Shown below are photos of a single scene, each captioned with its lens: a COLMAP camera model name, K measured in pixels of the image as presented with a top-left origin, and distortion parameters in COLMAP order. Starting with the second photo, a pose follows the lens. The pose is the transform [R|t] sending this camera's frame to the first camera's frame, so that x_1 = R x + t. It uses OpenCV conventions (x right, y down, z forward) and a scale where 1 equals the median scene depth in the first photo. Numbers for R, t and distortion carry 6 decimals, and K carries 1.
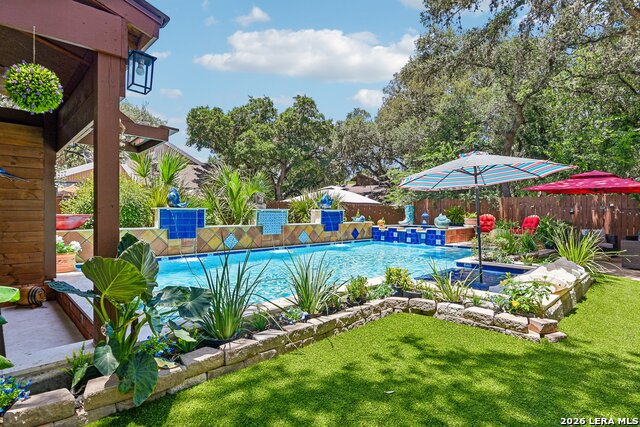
lens RADIAL K [[353.2, 0, 320.4], [0, 353.2, 210.8], [0, 0, 1]] dist [-0.002288, -0.000700]
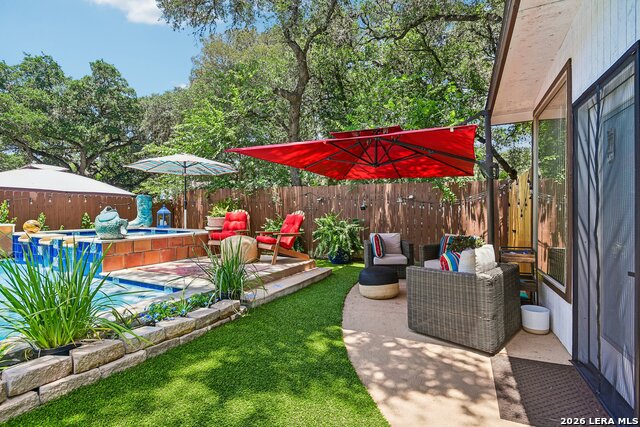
lens RADIAL K [[302.4, 0, 315.2], [0, 302.4, 212.7], [0, 0, 1]] dist [0.004000, -0.000572]
pose [[0.938580, -0.007270, 0.344984, 0.414397], [-0.000056, 0.999775, 0.021220, 0.003201], [-0.345060, -0.019936, 0.938369, 0.466894]]
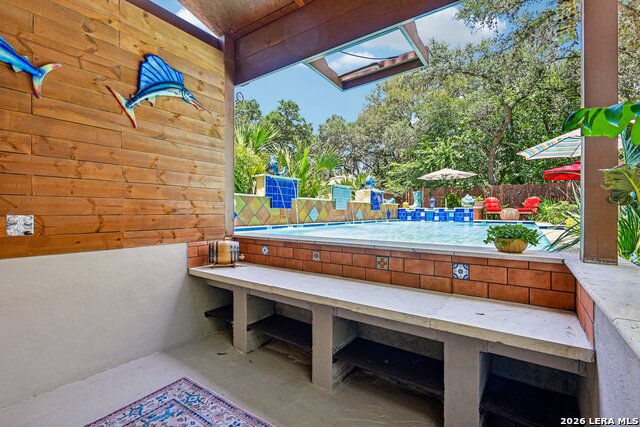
lens RADIAL K [[302.4, 0, 323.2], [0, 302.4, 211.4], [0, 0, 1]] dist [0.004000, -0.000572]
pose [[0.984744, -0.001933, 0.173996, -0.263783], [0.001245, 0.999991, 0.004066, 0.052538], [-0.174002, -0.003787, 0.984738, 0.098761]]
